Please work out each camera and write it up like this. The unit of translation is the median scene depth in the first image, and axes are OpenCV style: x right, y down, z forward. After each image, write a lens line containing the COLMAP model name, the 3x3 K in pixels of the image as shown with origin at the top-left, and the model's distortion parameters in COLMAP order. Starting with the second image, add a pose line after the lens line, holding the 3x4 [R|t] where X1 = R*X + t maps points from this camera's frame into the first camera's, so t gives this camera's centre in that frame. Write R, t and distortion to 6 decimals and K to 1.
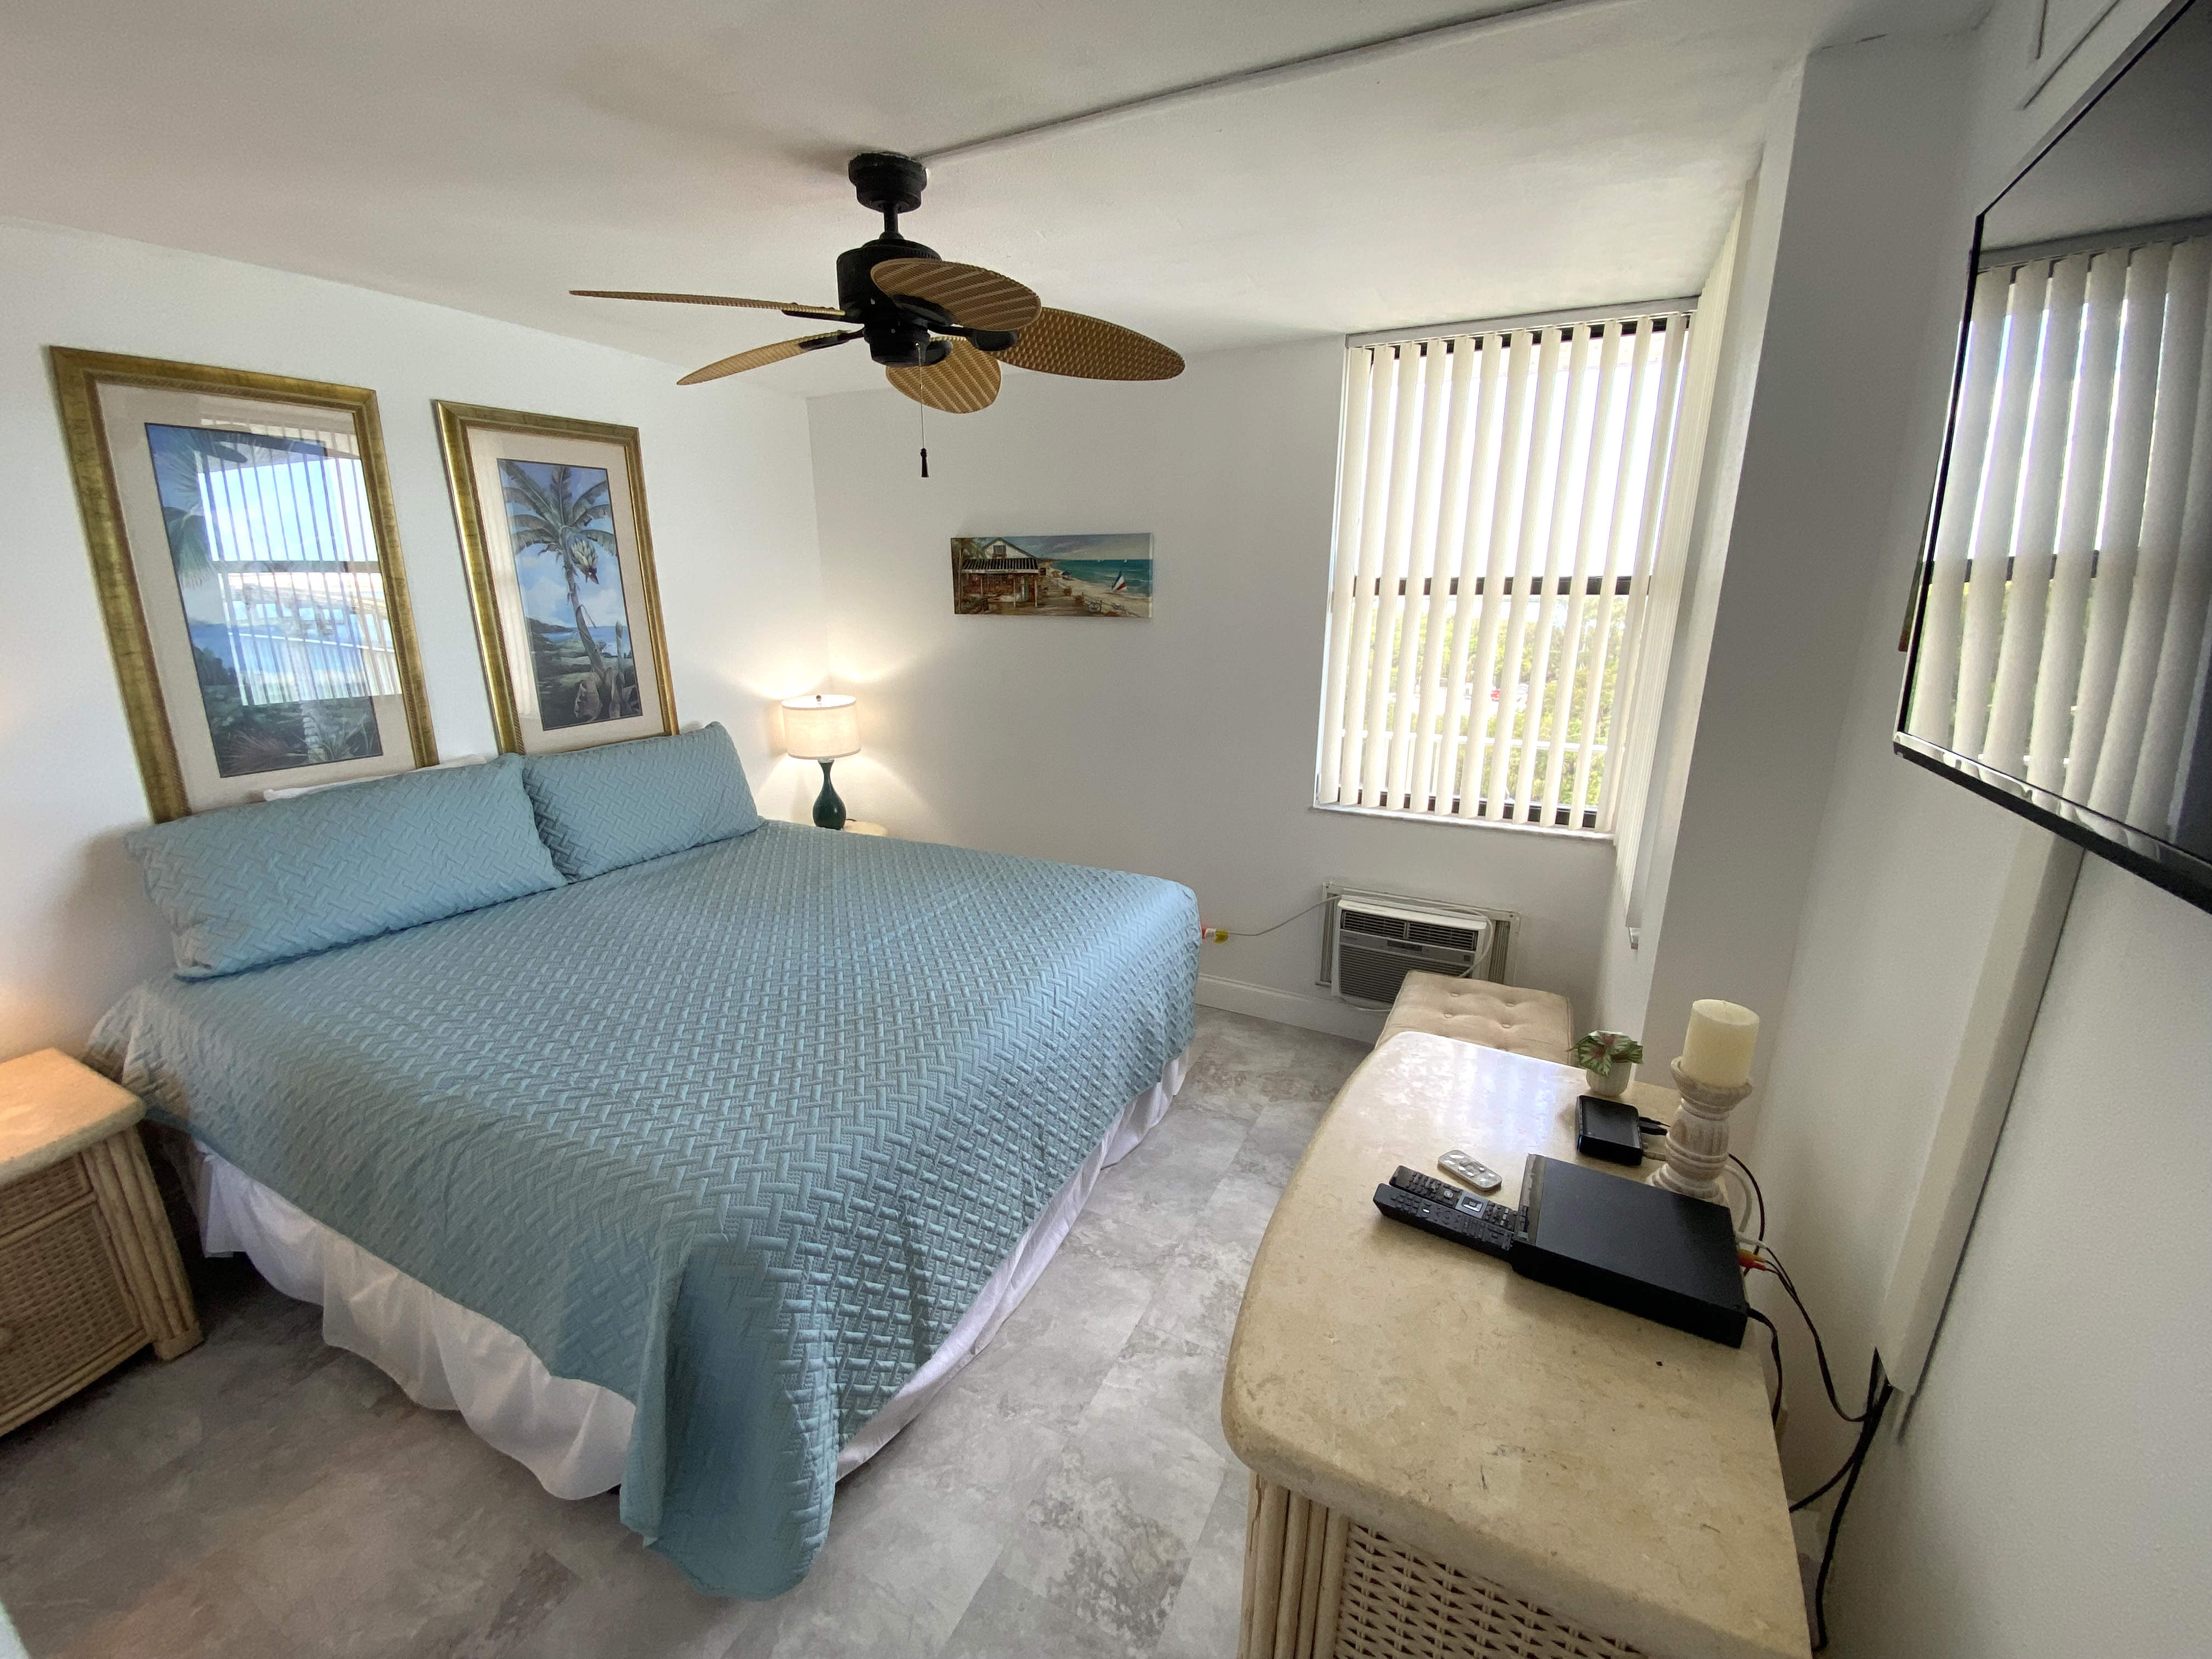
lens RADIAL K [[907.5, 0, 1108.4], [0, 907.5, 828.7], [0, 0, 1]] dist [-0.000014, 0.000071]
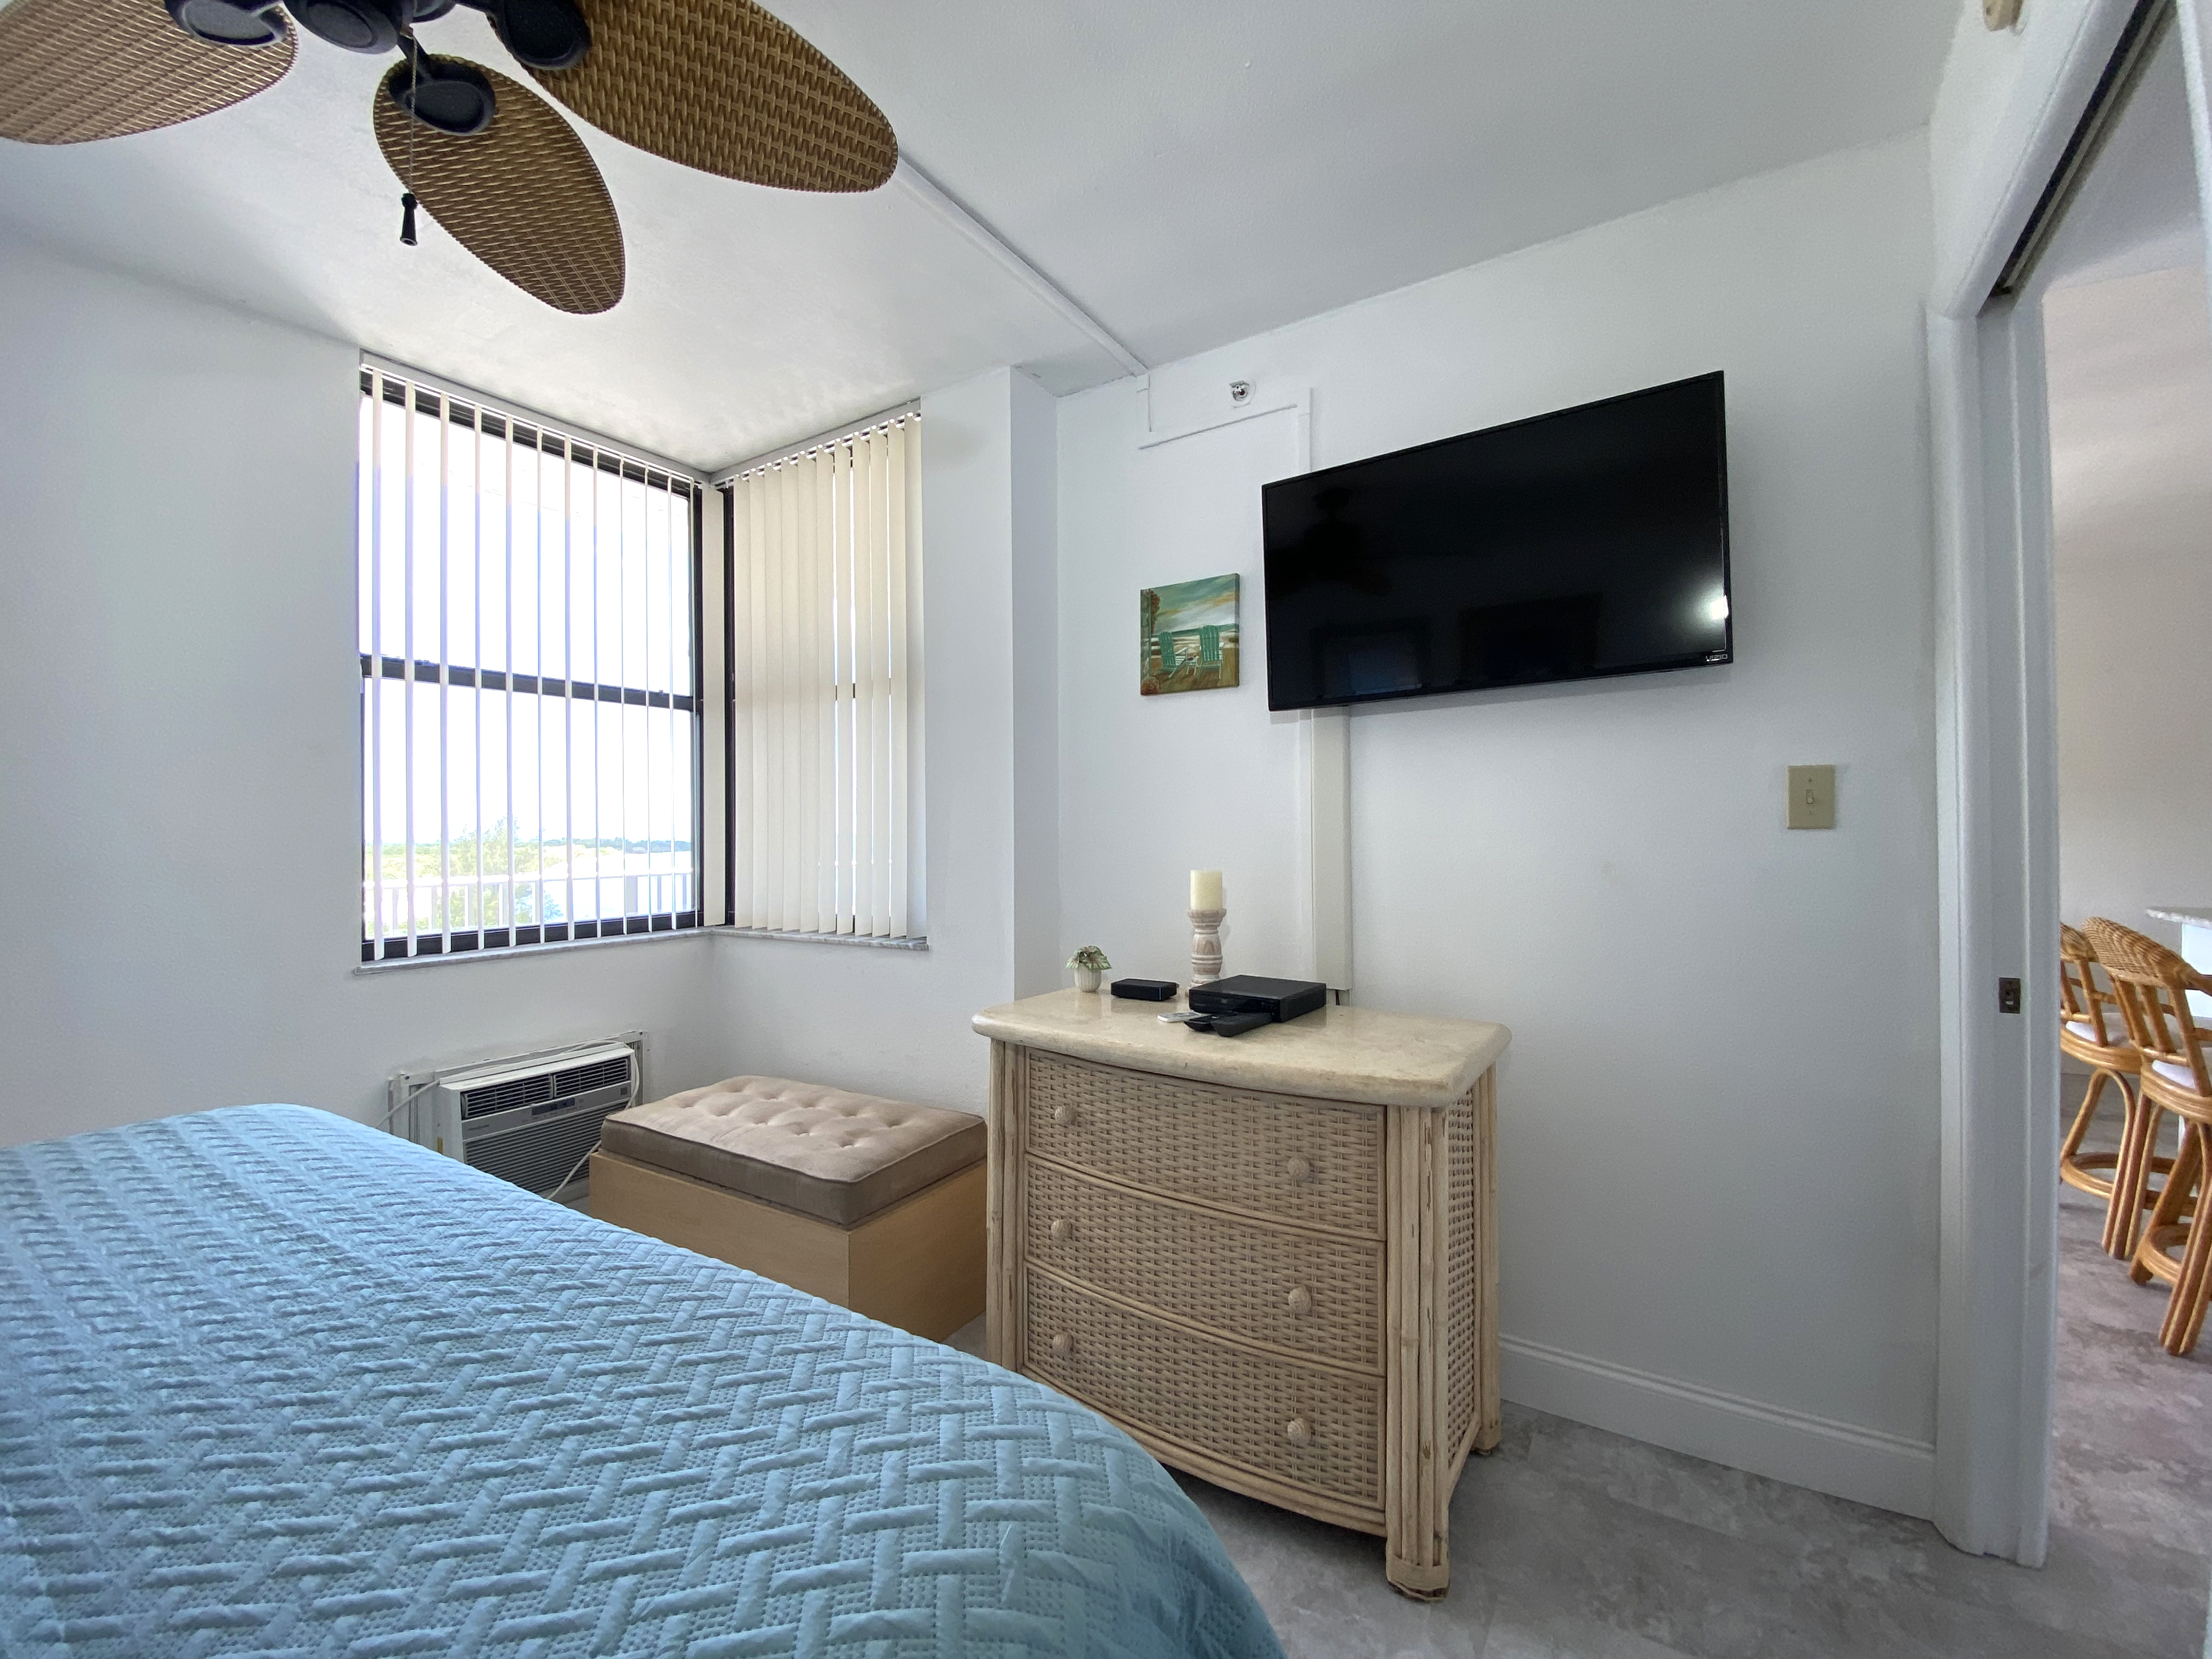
lens RADIAL K [[907.5, 0, 1110.5], [0, 907.5, 828.9], [0, 0, 1]] dist [-0.000014, 0.000071]
pose [[0.099967, -0.006775, 0.994968, -0.426103], [0.261680, 0.964953, -0.019721, 0.038196], [-0.959964, 0.262335, 0.098236, 0.392189]]
